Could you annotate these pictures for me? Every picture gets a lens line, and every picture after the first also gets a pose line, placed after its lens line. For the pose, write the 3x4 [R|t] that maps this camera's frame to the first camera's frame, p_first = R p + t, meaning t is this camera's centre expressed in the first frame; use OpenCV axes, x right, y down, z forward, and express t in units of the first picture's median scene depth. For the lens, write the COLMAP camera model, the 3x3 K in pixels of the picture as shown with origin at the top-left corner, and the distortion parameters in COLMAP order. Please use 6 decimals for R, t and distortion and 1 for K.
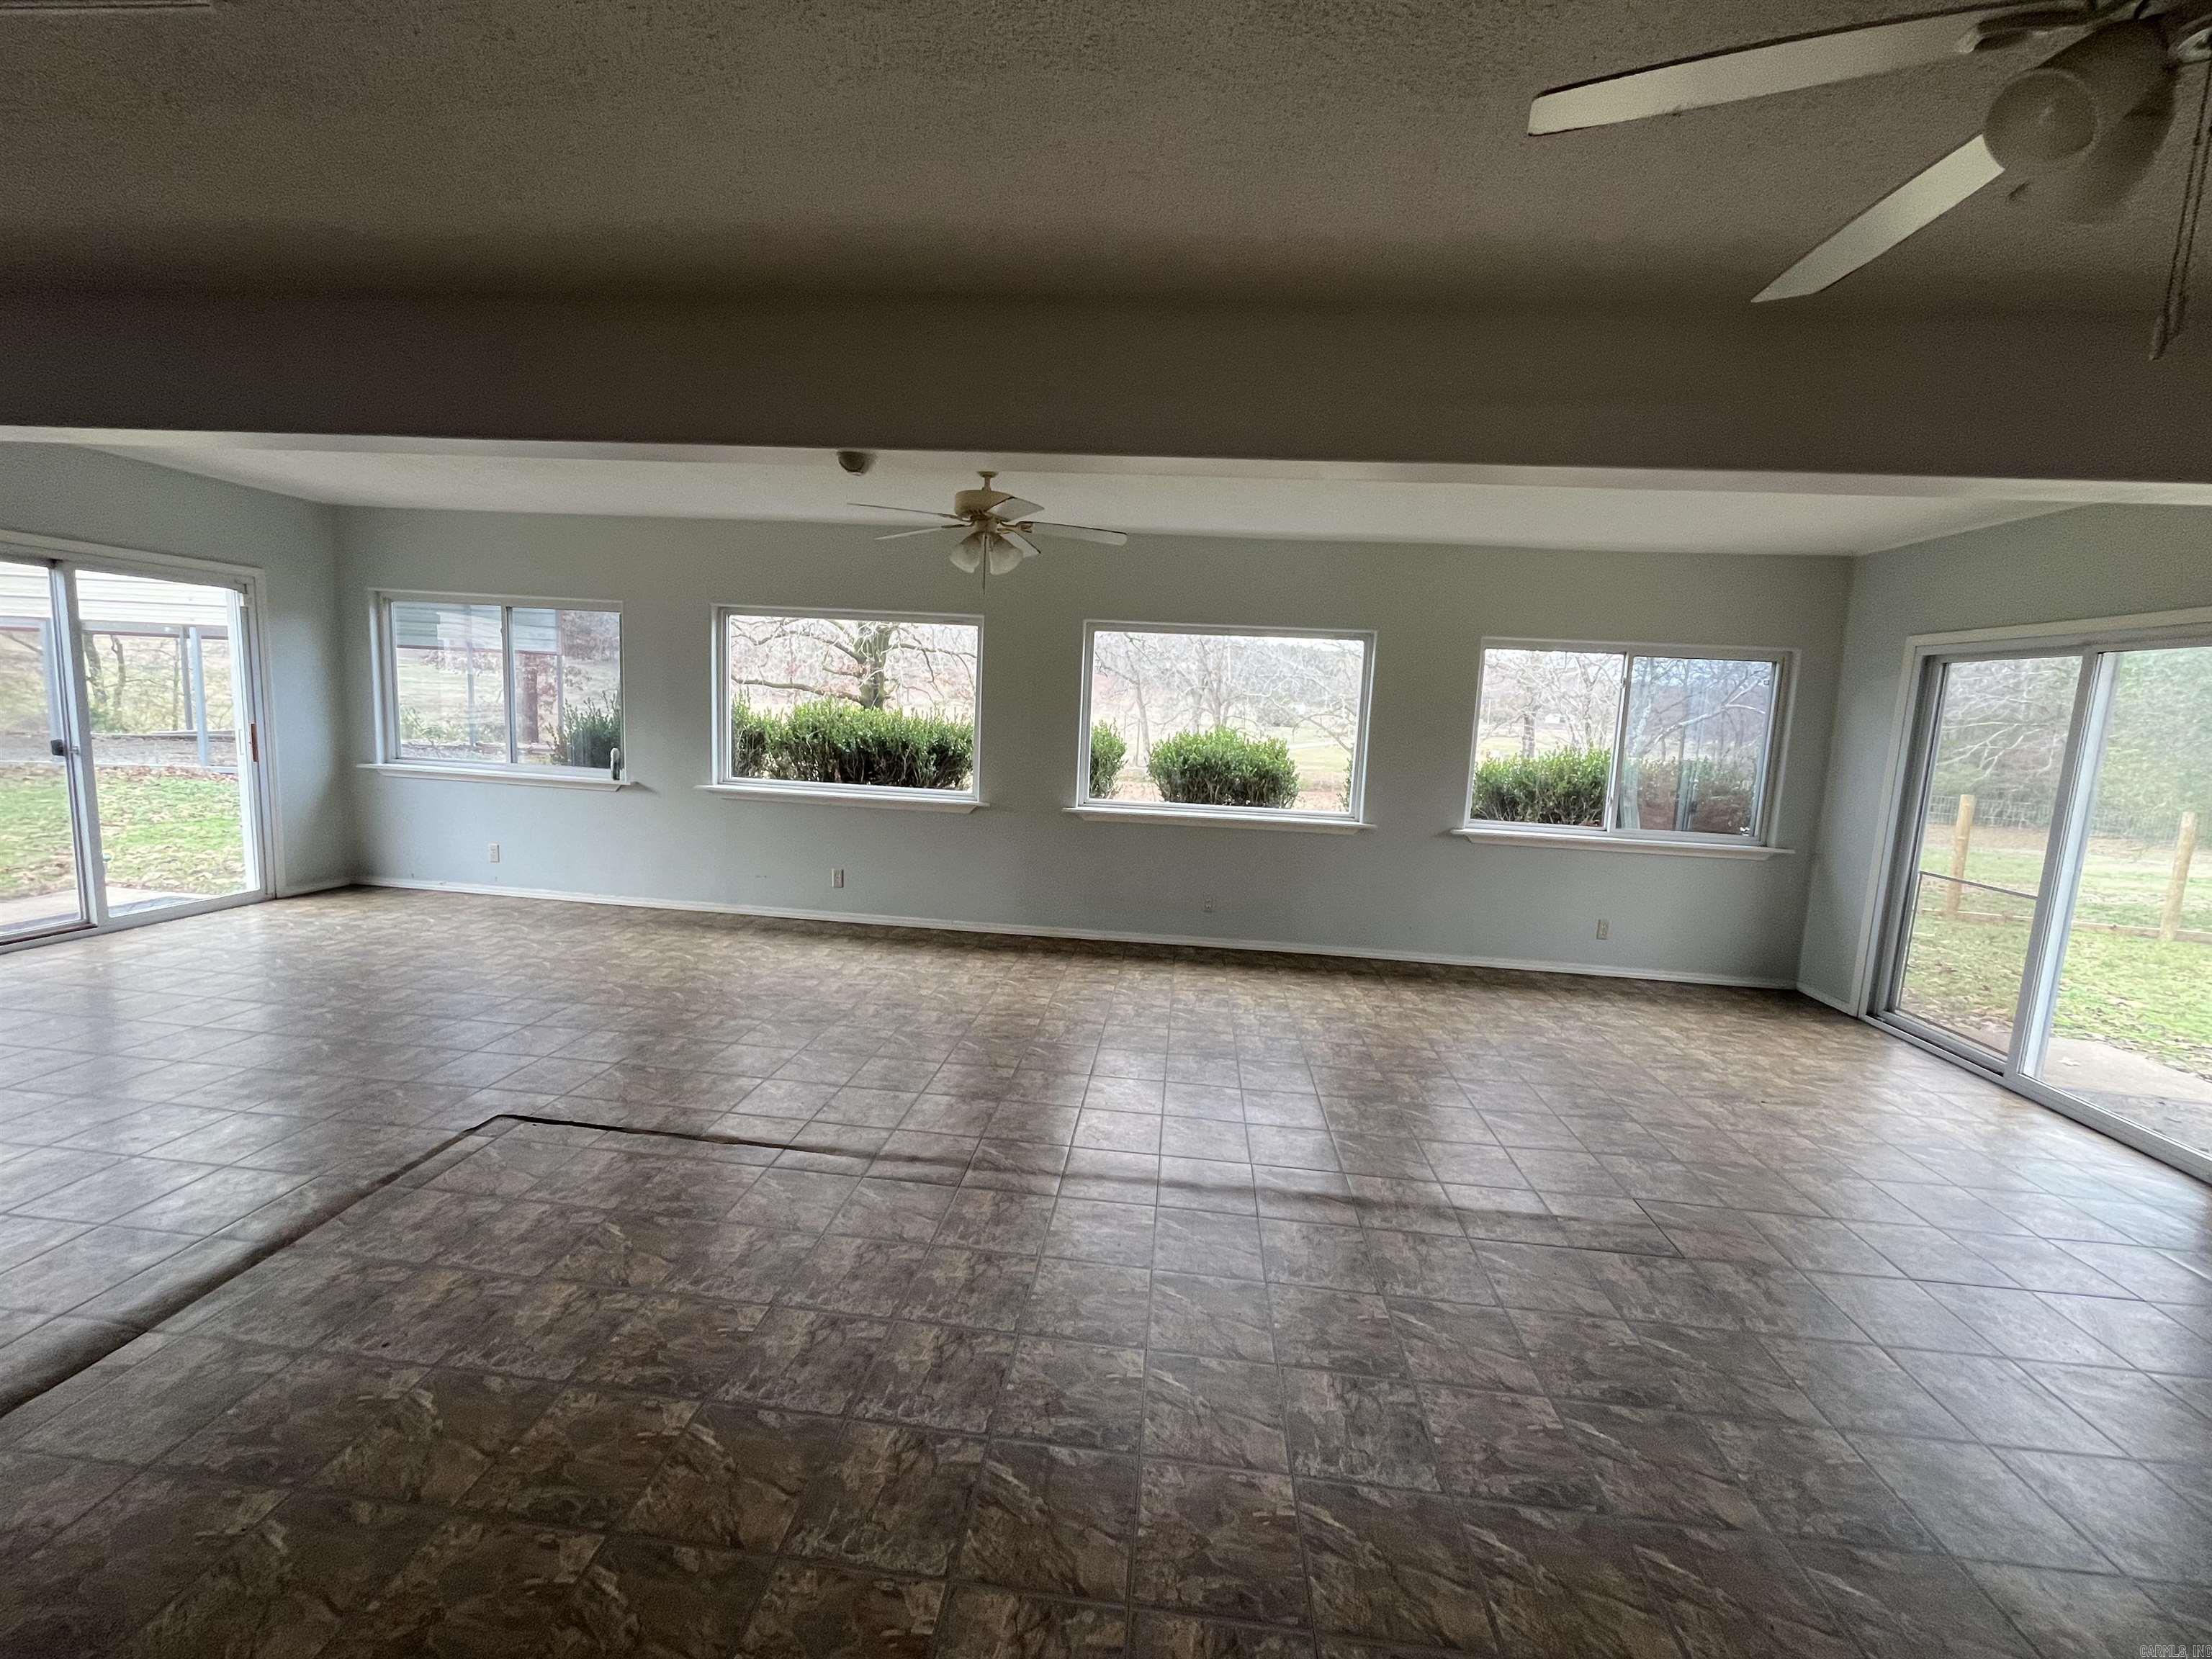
lens RADIAL K [[892.3, 0, 1107.6], [0, 892.3, 818.1], [0, 0, 1]] dist [-0.003909, -0.000008]
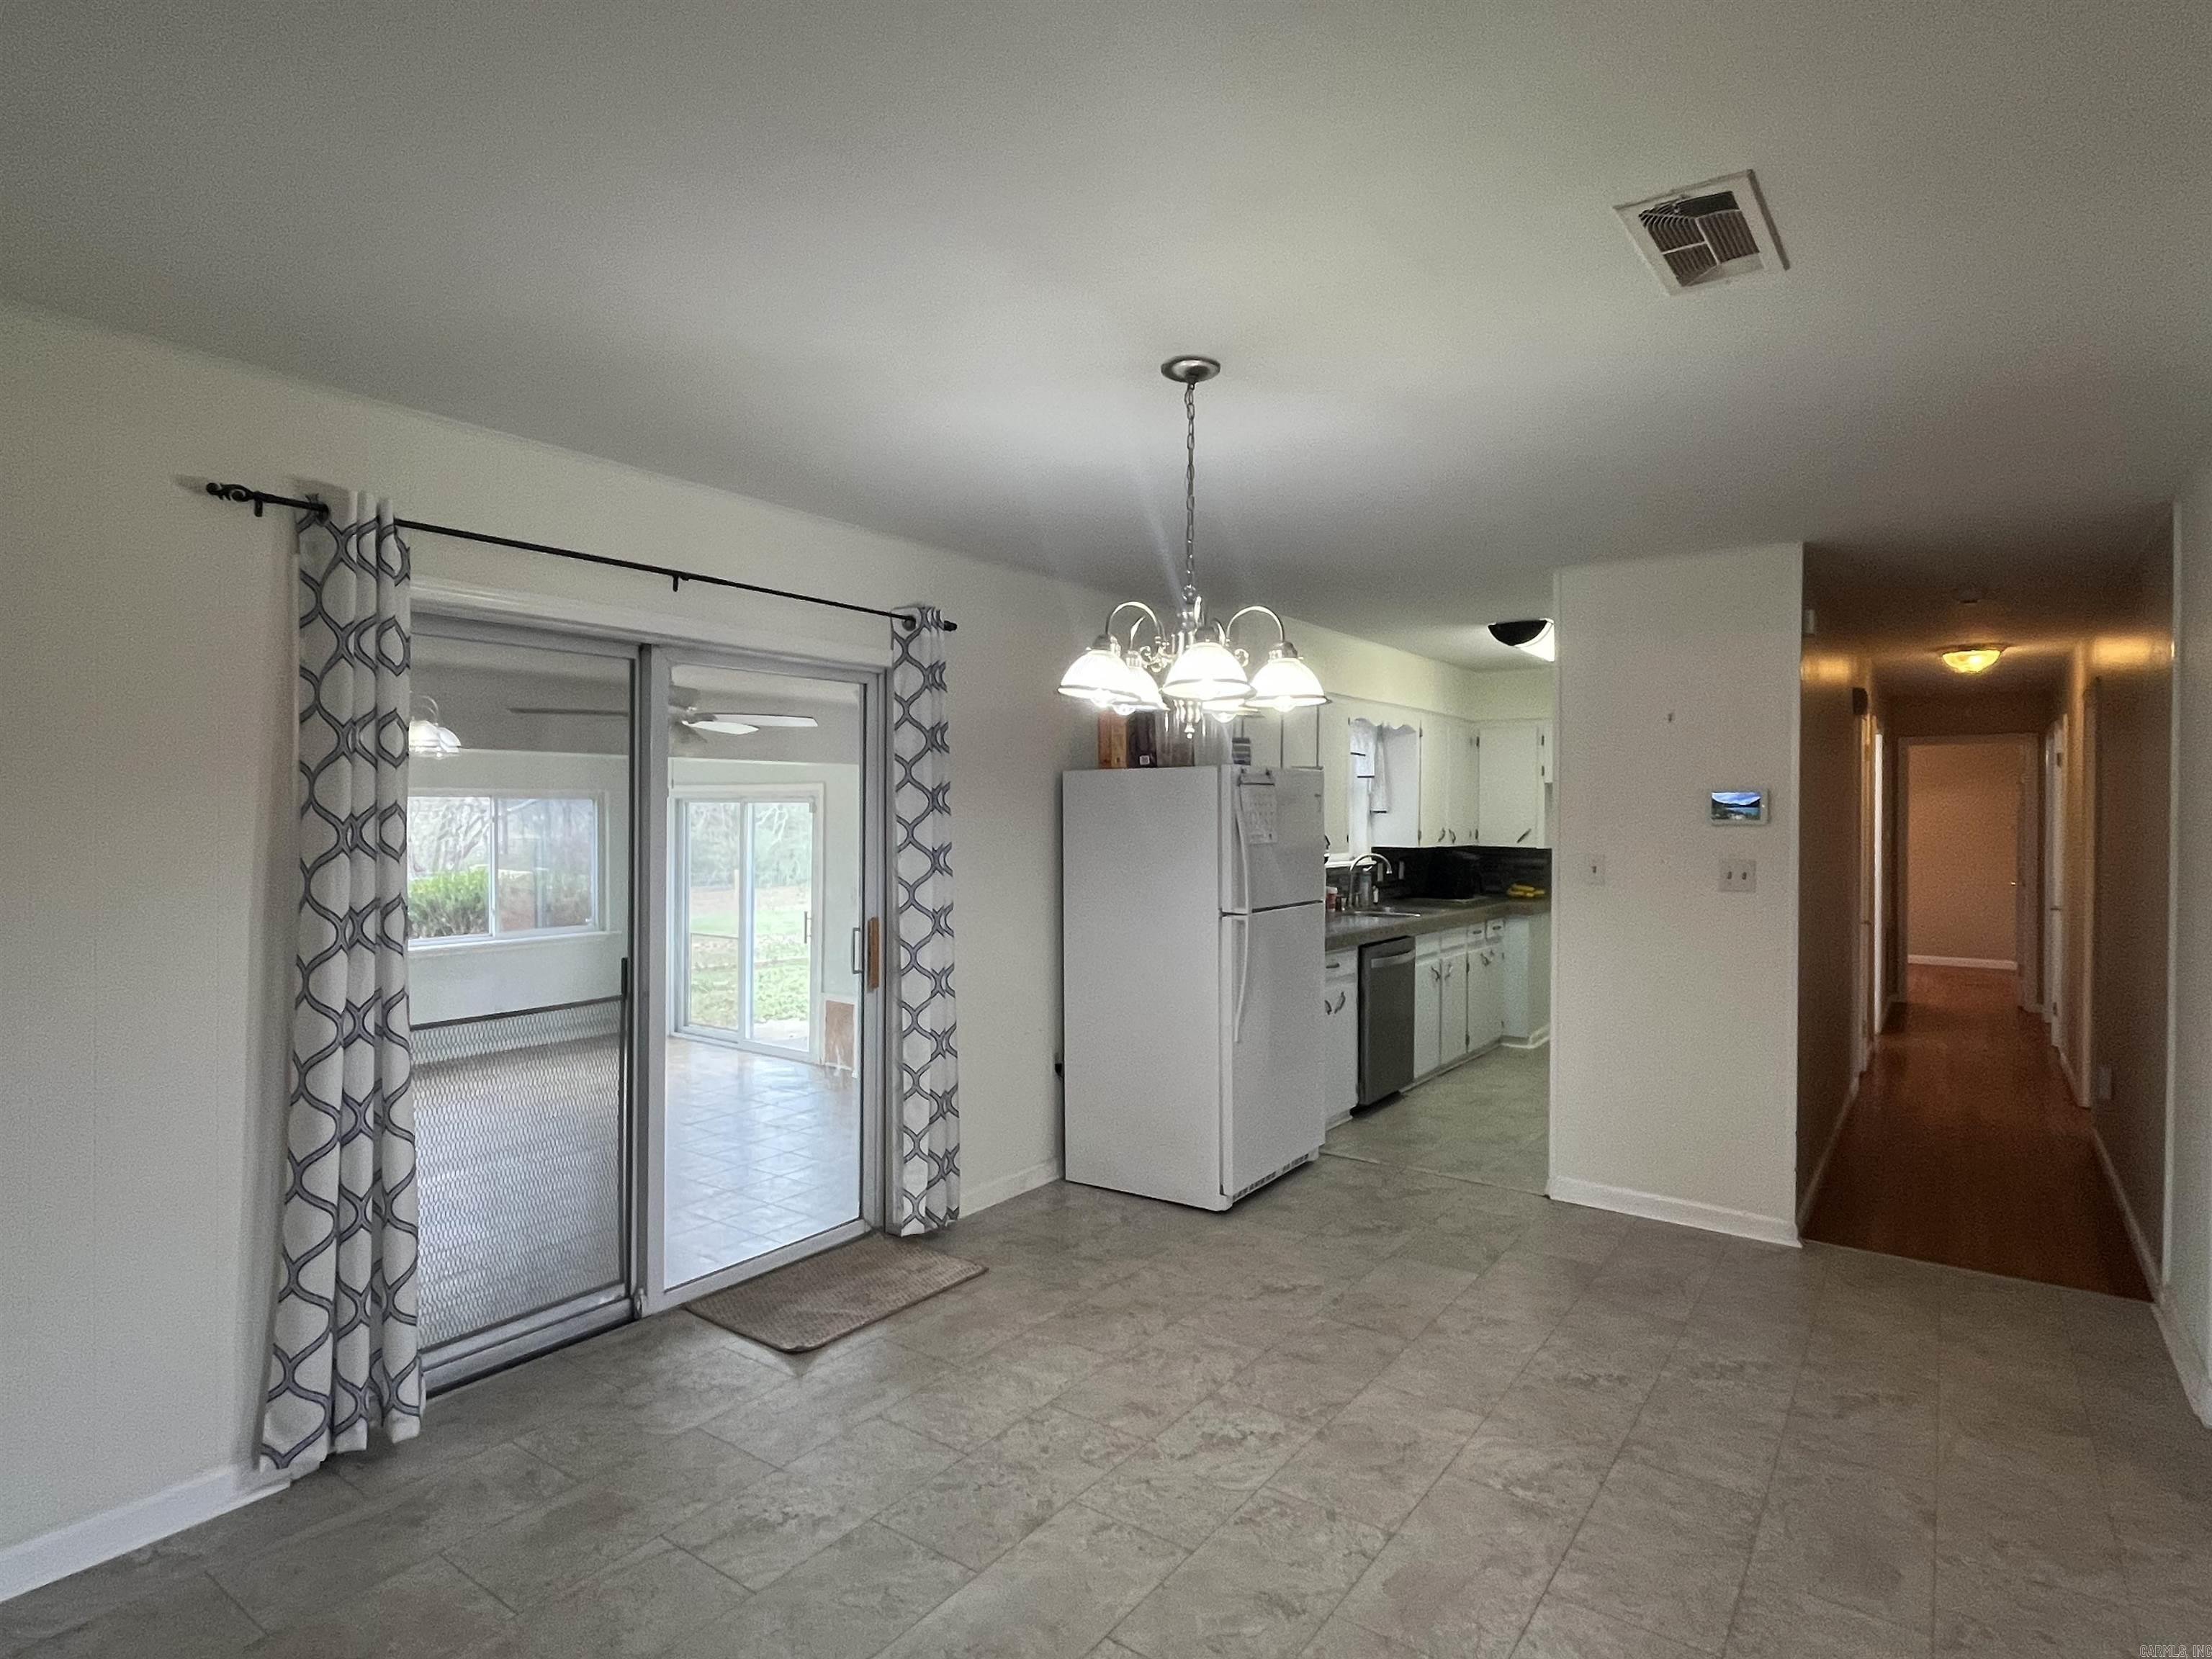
lens RADIAL K [[1170.2, 0, 1105.7], [0, 1170.2, 816.6], [0, 0, 1]] dist [0.001906, 0.000171]
pose [[0.498327, -0.050798, 0.865499, -0.424703], [0.128801, 0.991542, -0.015964, -0.013966], [-0.857368, 0.119433, 0.500655, -0.583654]]
